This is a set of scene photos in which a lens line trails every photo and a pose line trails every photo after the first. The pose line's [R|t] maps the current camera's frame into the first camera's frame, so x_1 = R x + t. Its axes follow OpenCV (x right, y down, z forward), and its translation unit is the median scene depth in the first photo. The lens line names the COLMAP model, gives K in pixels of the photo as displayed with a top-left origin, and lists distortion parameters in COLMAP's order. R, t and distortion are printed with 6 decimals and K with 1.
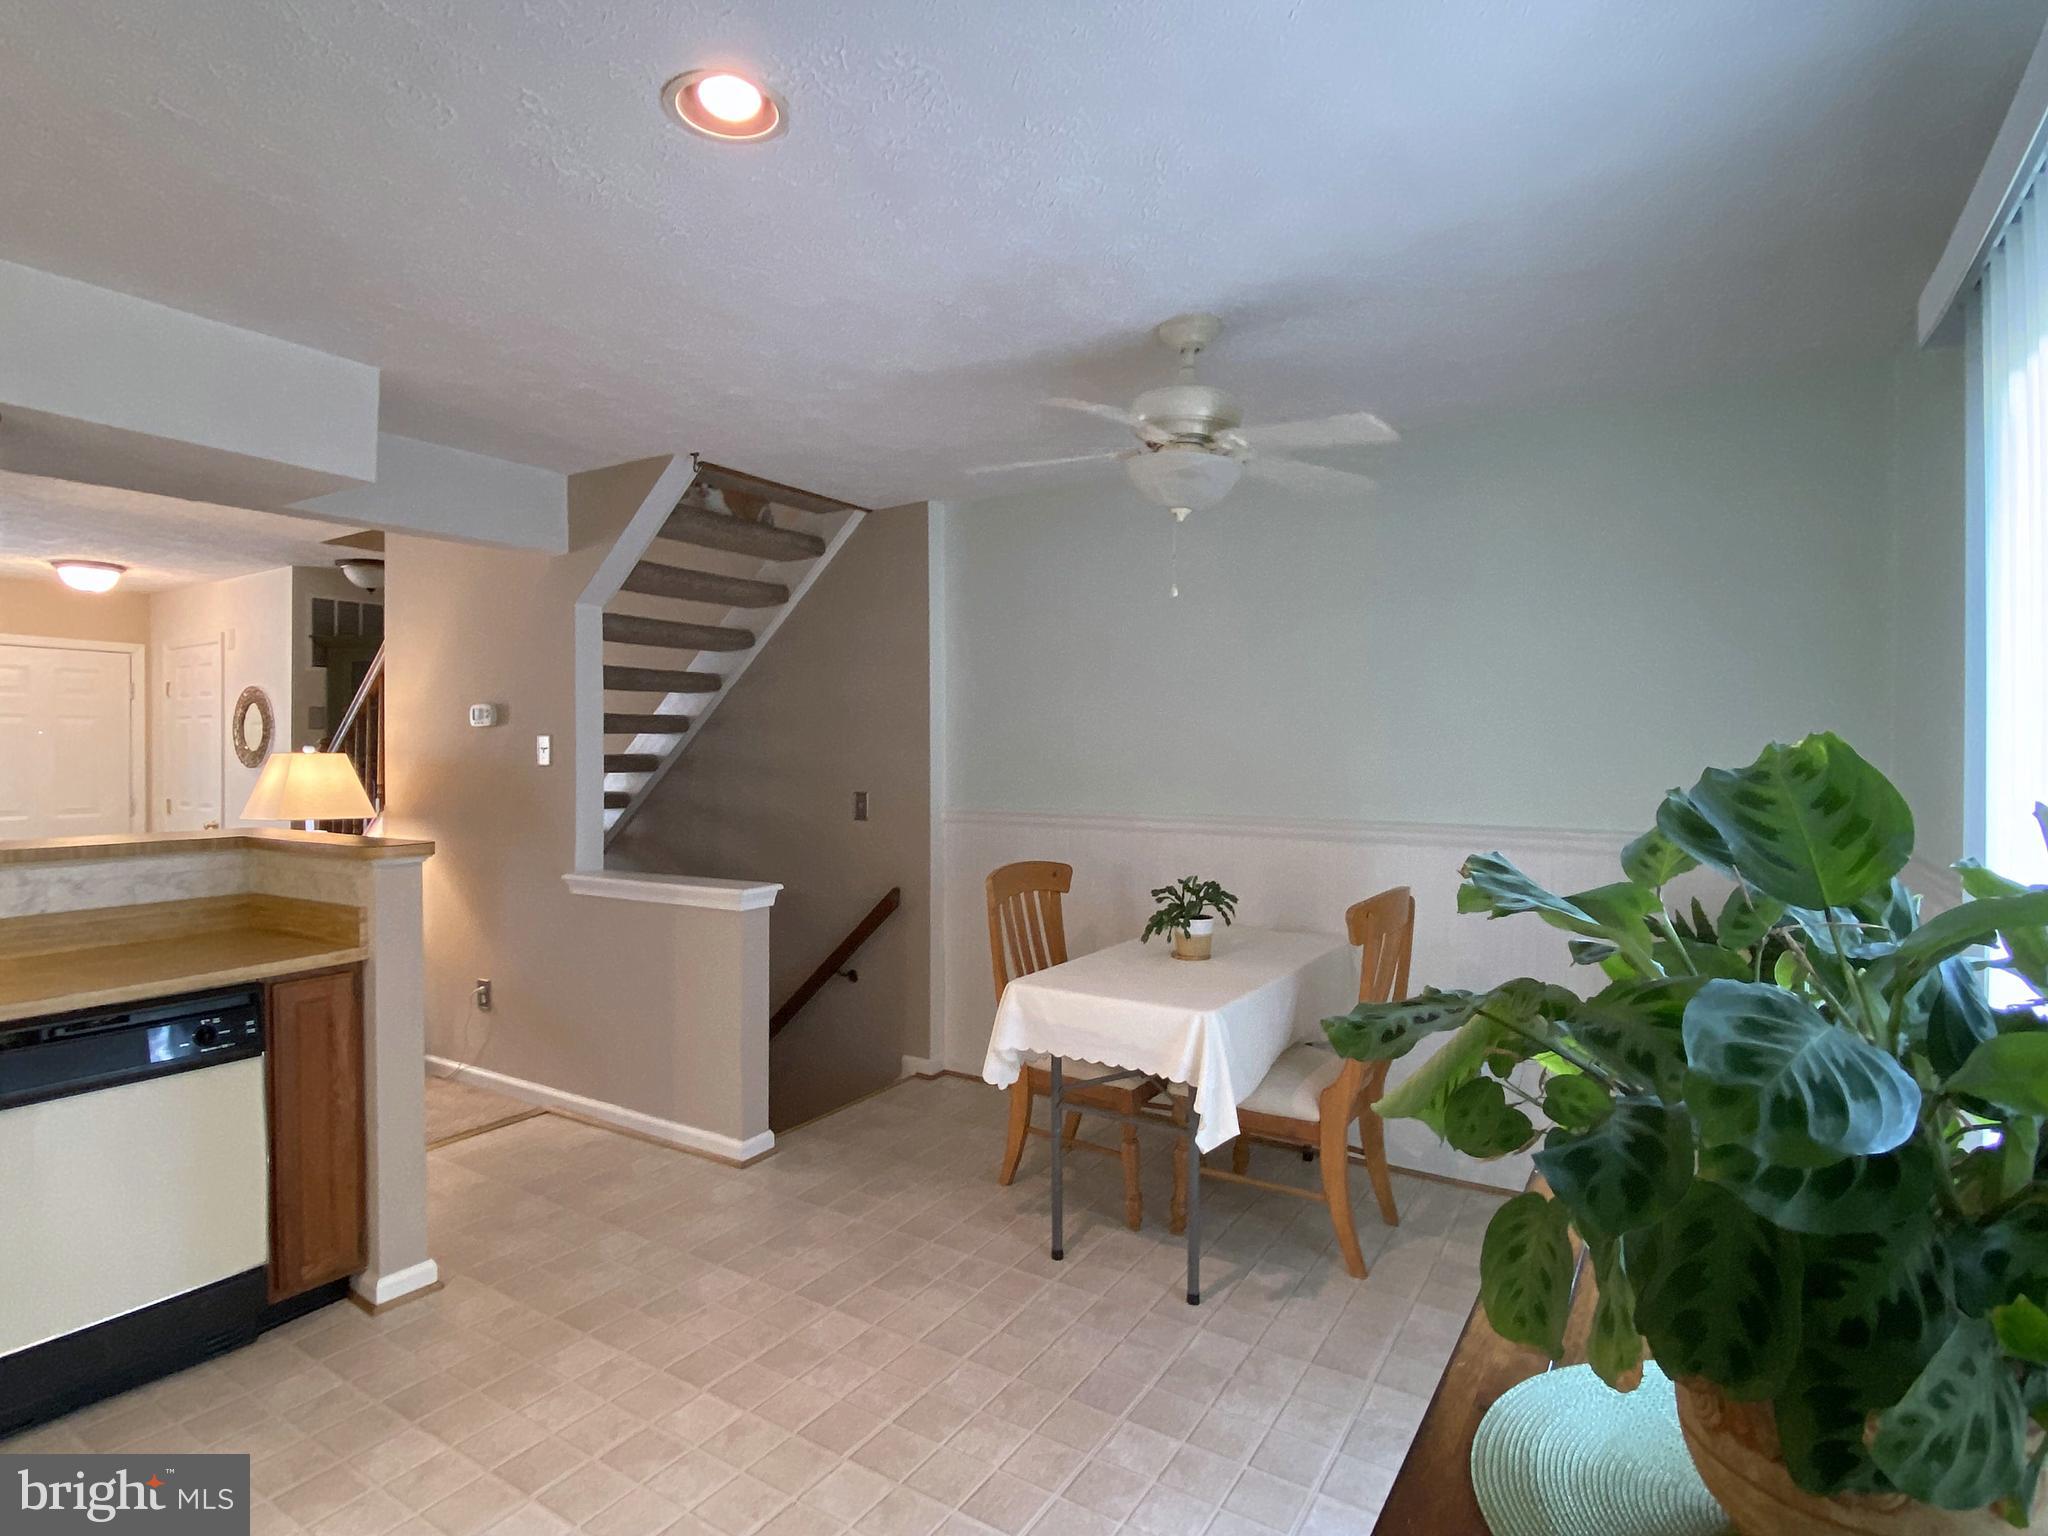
lens RADIAL K [[1061.5, 0, 1027.7], [0, 1061.5, 739.5], [0, 0, 1]] dist [0.099602, -0.092708]
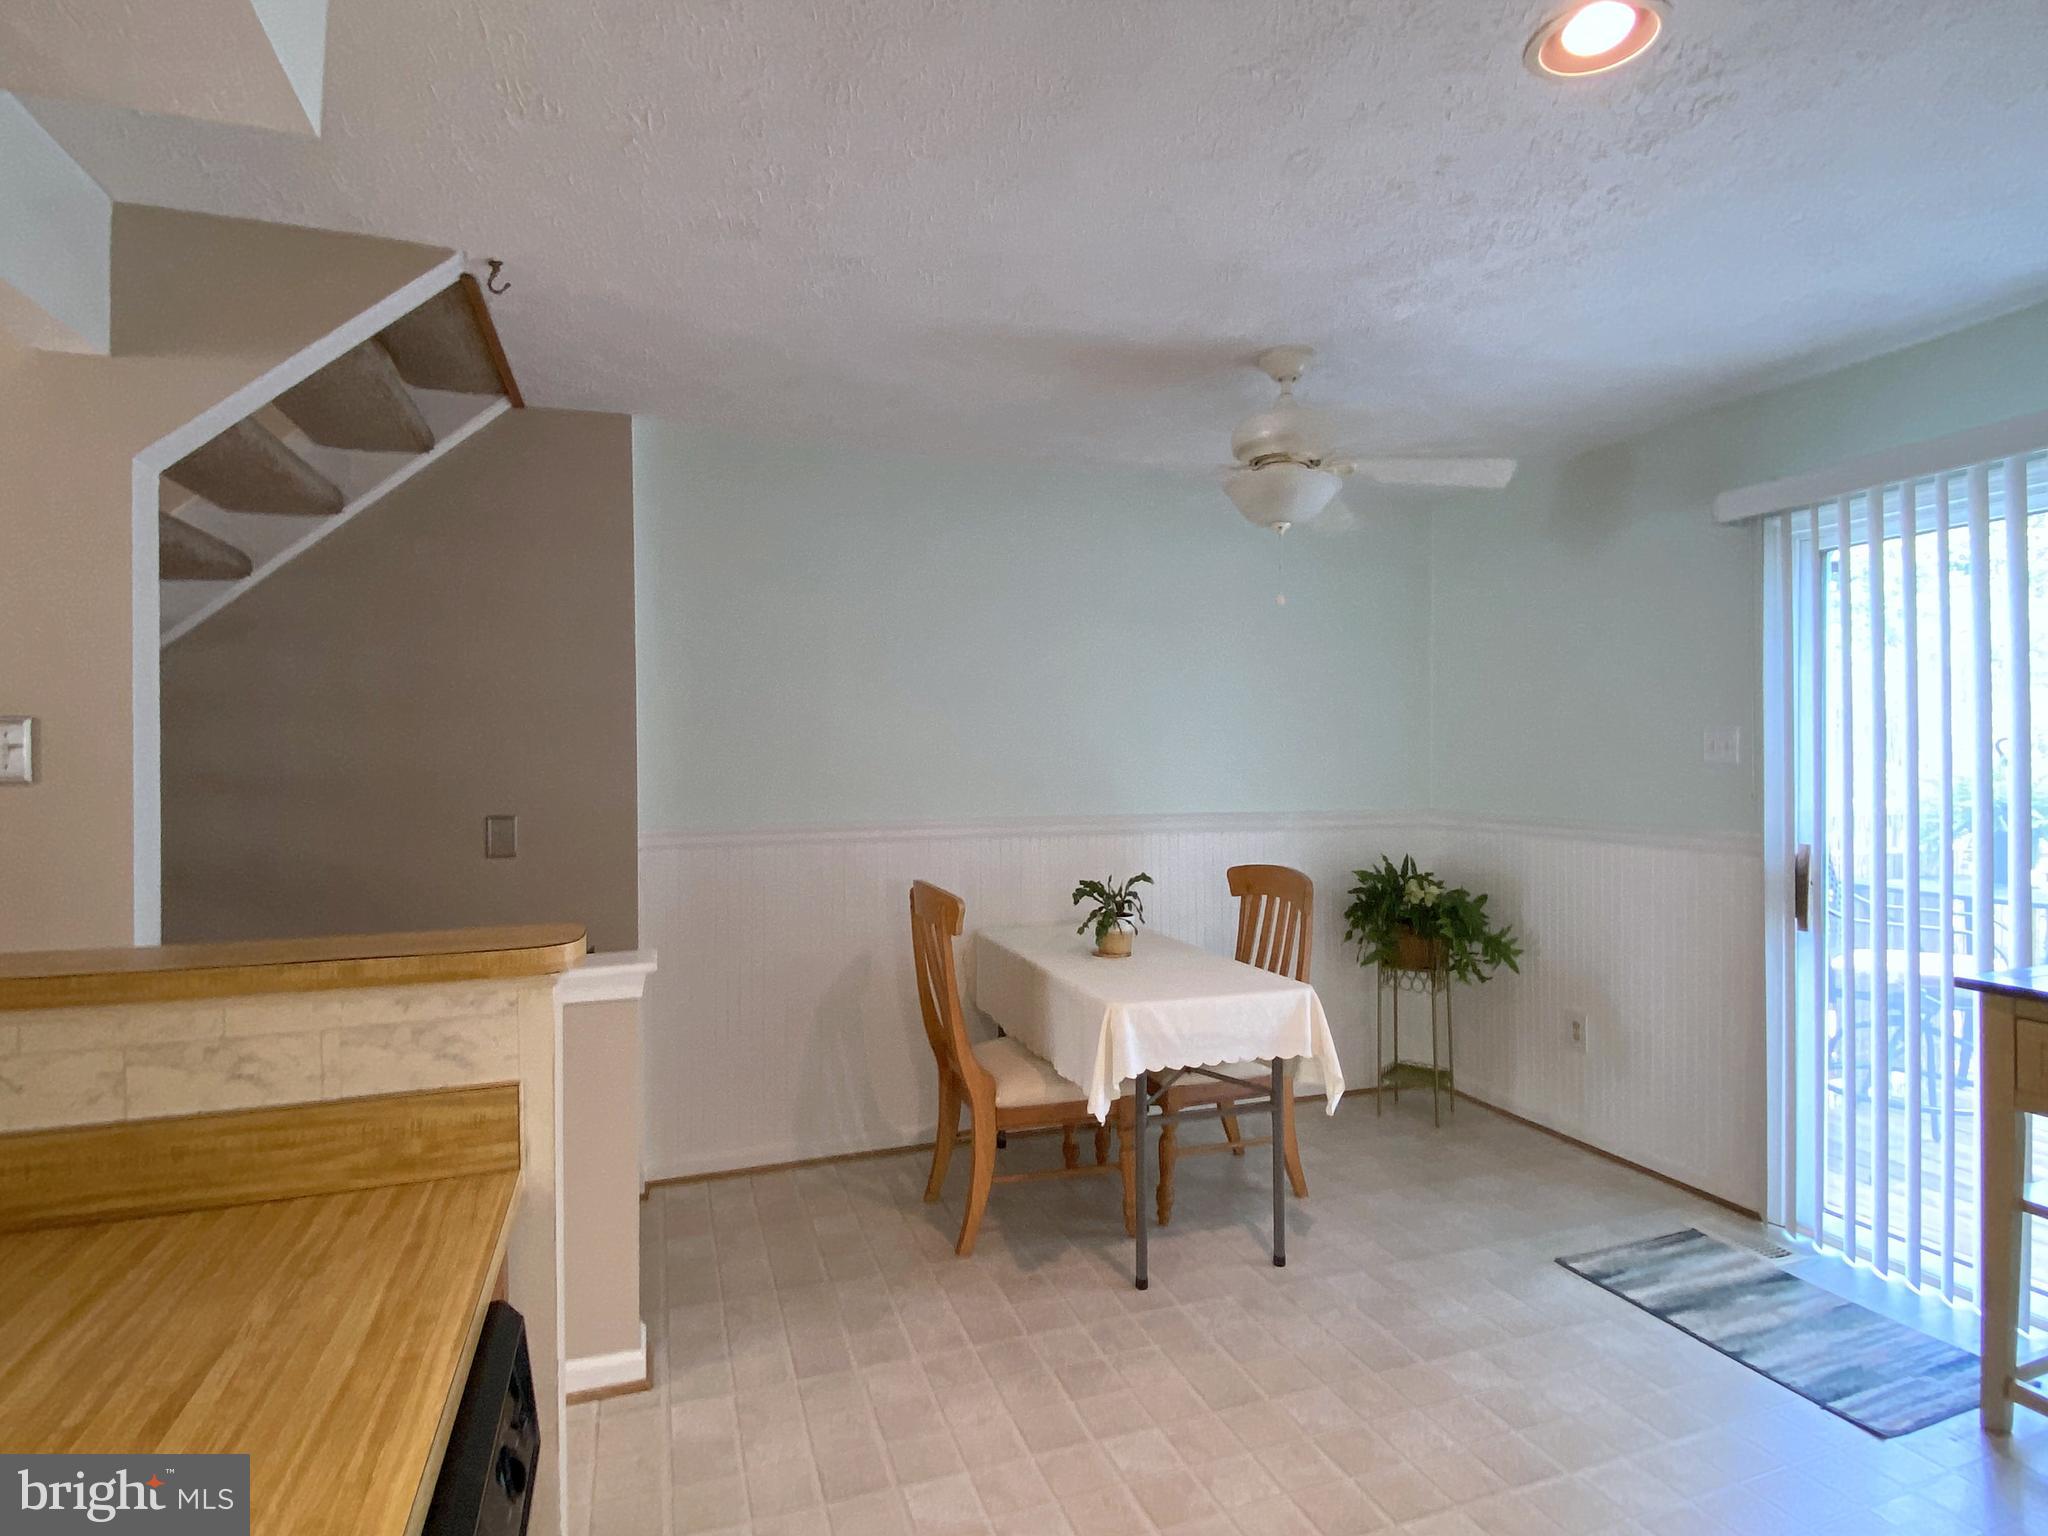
lens RADIAL K [[1067.6, 0, 1025.9], [0, 1067.6, 735.6], [0, 0, 1]] dist [0.033632, -0.028634]
pose [[0.605986, 0.013409, 0.795362, -0.734578], [-0.003281, 0.999892, -0.014357, 0.011314], [-0.795468, 0.006090, 0.605965, 0.476275]]
